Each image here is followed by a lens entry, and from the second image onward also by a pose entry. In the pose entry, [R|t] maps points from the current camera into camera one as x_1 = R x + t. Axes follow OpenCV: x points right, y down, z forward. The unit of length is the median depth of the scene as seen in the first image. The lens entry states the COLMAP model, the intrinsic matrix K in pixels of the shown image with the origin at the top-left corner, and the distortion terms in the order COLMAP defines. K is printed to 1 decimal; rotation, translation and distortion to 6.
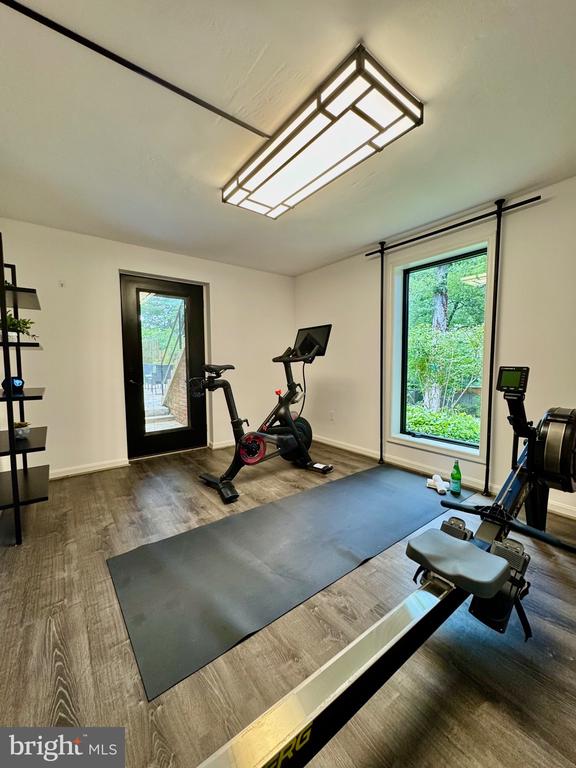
lens RADIAL K [[305.3, 0, 290.1], [0, 305.3, 383.8], [0, 0, 1]] dist [-0.001711, 0.000100]
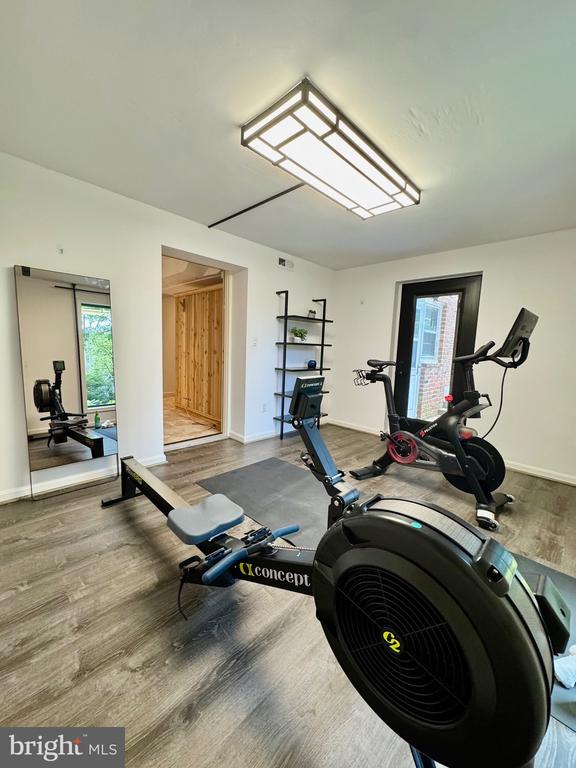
lens RADIAL K [[305.3, 0, 290.1], [0, 305.3, 383.8], [0, 0, 1]] dist [-0.001711, 0.000100]
pose [[0.136214, 0.126324, -0.982593, 0.823821], [-0.106402, 0.987965, 0.112265, -0.068441], [0.984949, 0.089258, 0.148015, 0.520773]]
